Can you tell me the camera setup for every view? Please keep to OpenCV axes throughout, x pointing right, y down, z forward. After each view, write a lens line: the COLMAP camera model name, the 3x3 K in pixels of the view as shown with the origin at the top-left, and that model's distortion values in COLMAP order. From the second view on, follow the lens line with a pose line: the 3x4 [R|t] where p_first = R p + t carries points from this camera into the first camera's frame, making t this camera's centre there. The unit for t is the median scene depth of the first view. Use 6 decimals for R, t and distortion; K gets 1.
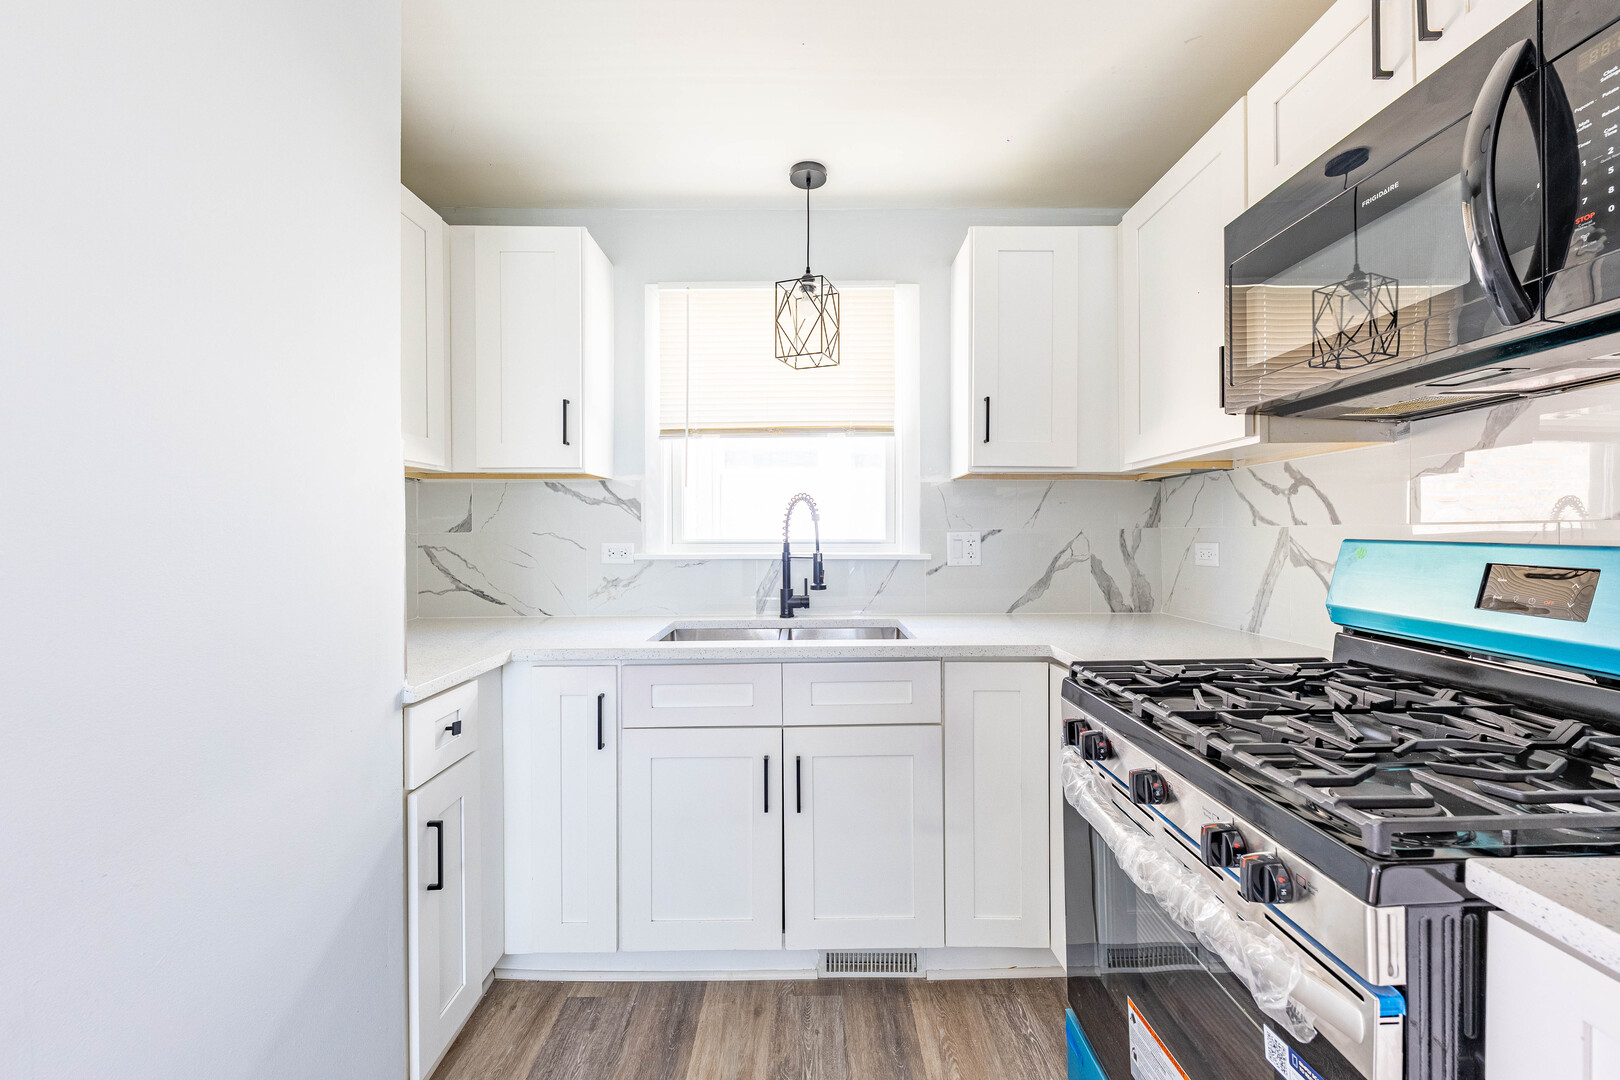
lens RADIAL K [[648.3, 0, 816.5], [0, 648.3, 534.5], [0, 0, 1]] dist [0.008405, -0.002537]
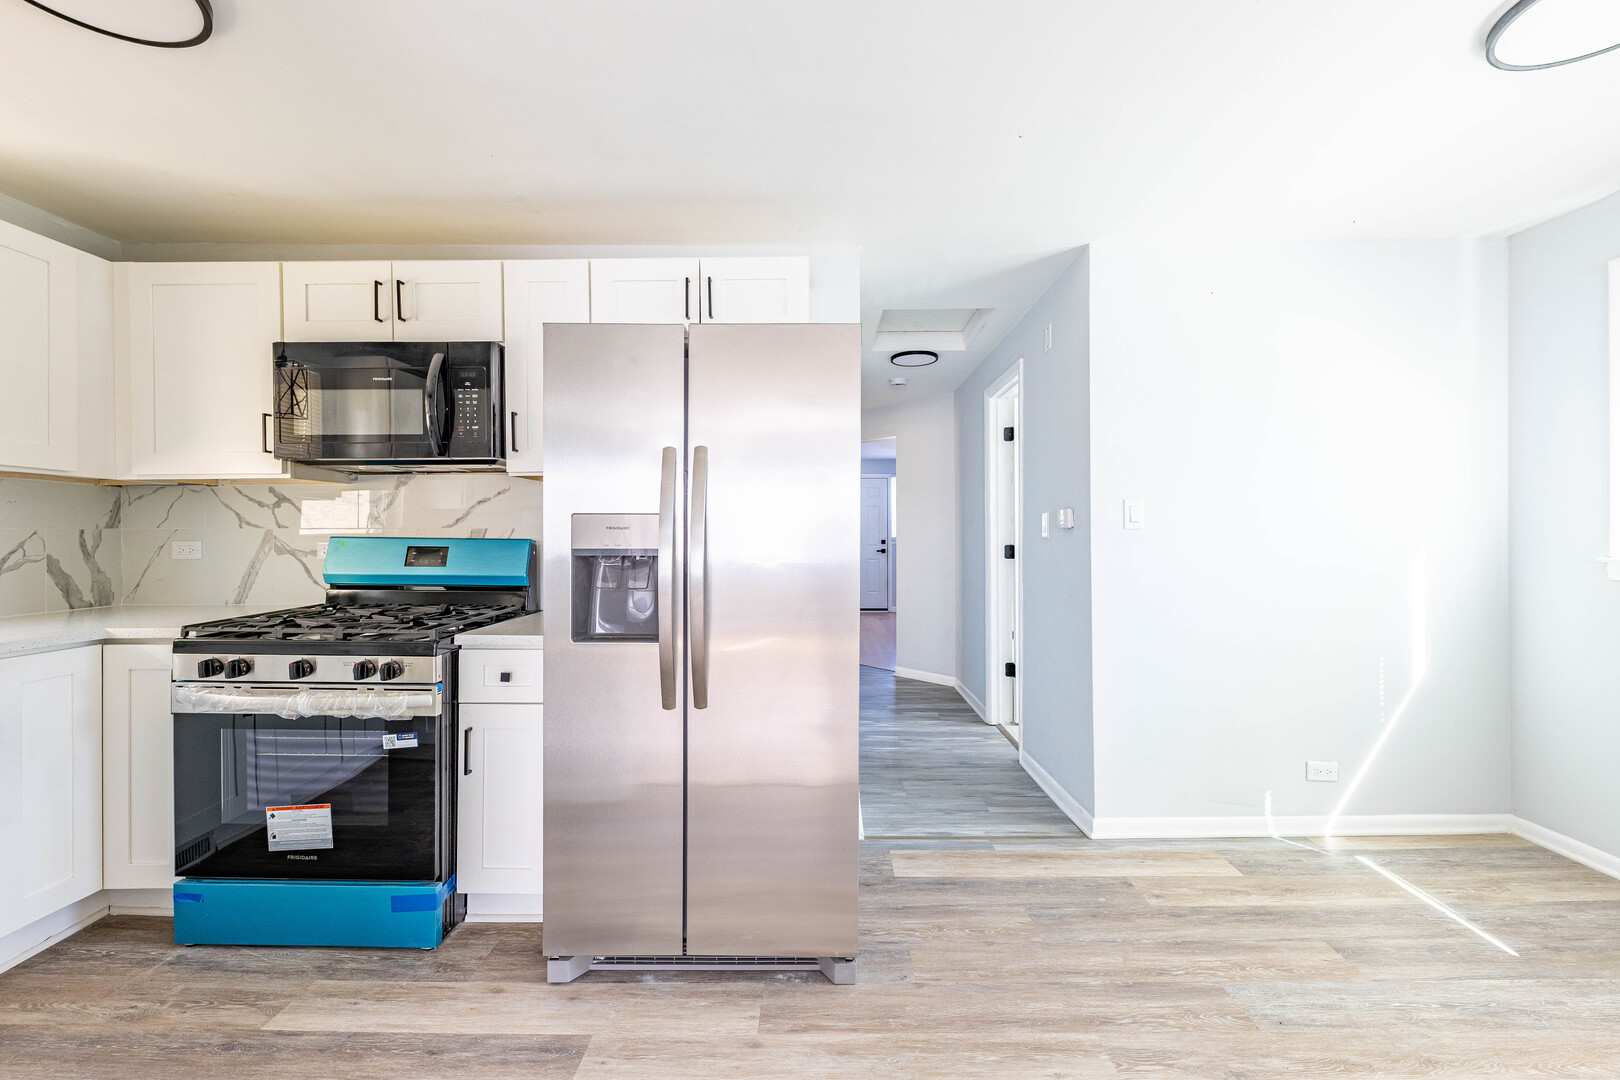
lens RADIAL K [[648.3, 0, 799.0], [0, 648.3, 533.6], [0, 0, 1]] dist [0.008405, -0.002537]
pose [[0.033405, 0.003672, 0.999435, -0.767786], [0.002614, 0.999990, -0.003761, 0.007549], [-0.999438, 0.002738, 0.033395, -0.284819]]
